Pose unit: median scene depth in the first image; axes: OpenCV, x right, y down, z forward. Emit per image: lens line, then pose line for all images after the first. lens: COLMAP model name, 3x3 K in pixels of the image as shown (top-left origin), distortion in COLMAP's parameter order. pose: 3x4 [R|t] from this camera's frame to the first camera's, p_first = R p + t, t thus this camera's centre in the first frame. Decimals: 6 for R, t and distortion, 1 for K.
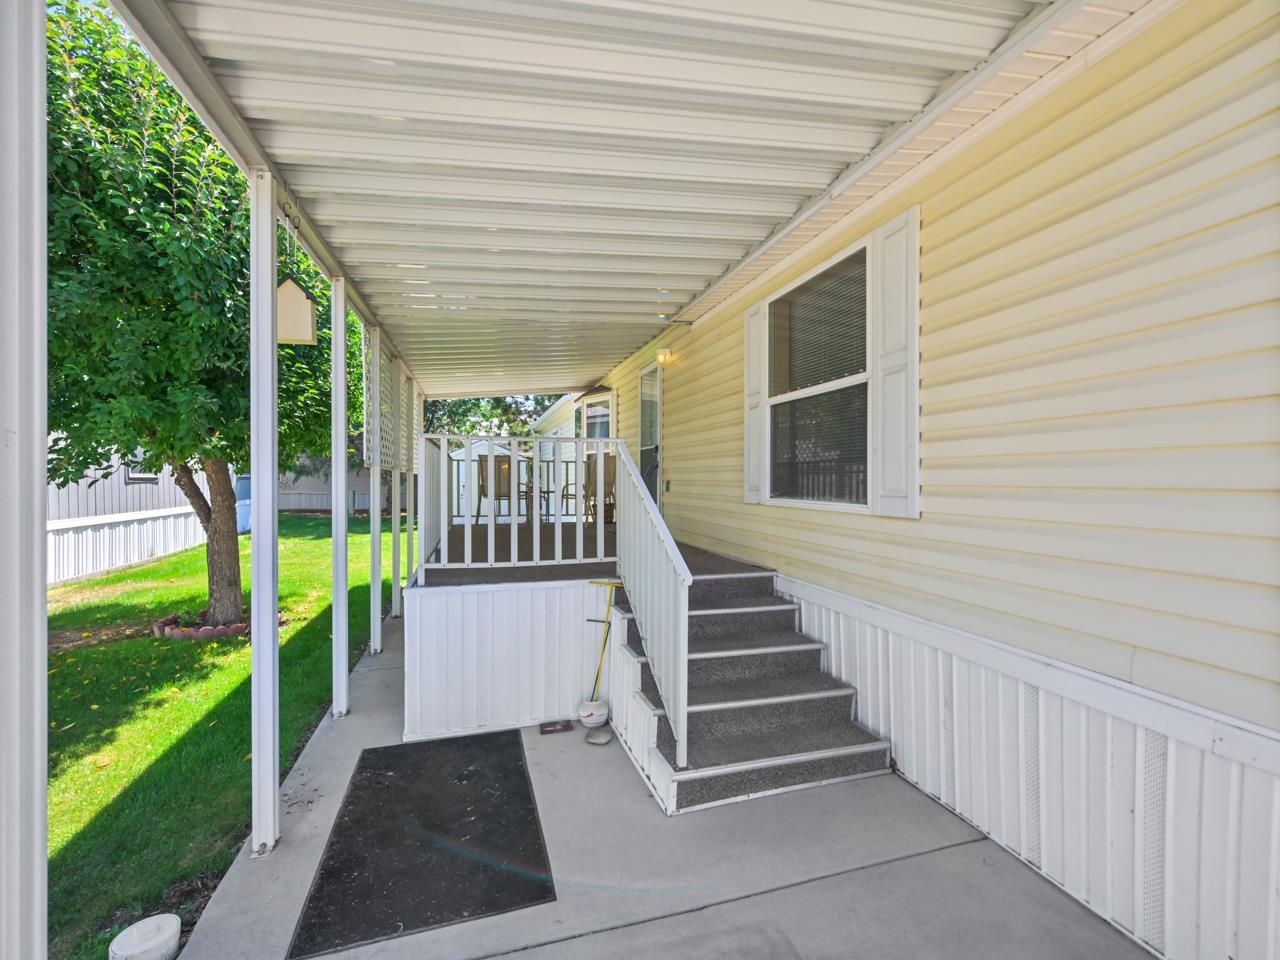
lens RADIAL K [[576.1, 0, 634.9], [0, 576.1, 480.8], [0, 0, 1]] dist [-0.002495, 0.000372]
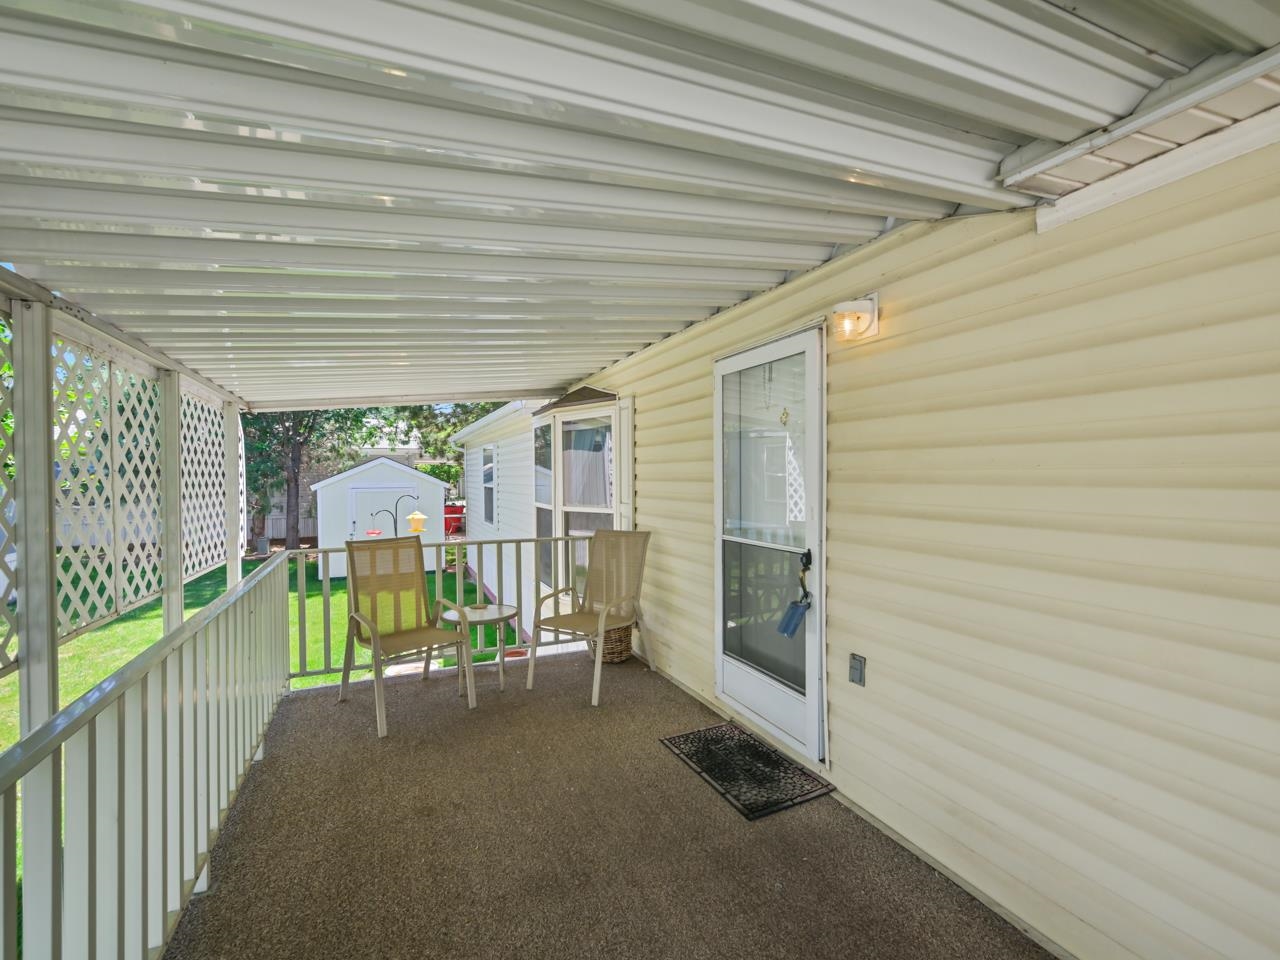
lens RADIAL K [[576.1, 0, 645.2], [0, 576.1, 482.9], [0, 0, 1]] dist [-0.002495, 0.000372]
pose [[0.987714, 0.001244, 0.156265, -0.085370], [-0.001775, 0.999993, 0.003263, -0.069892], [-0.156260, -0.003500, 0.987710, 0.399915]]
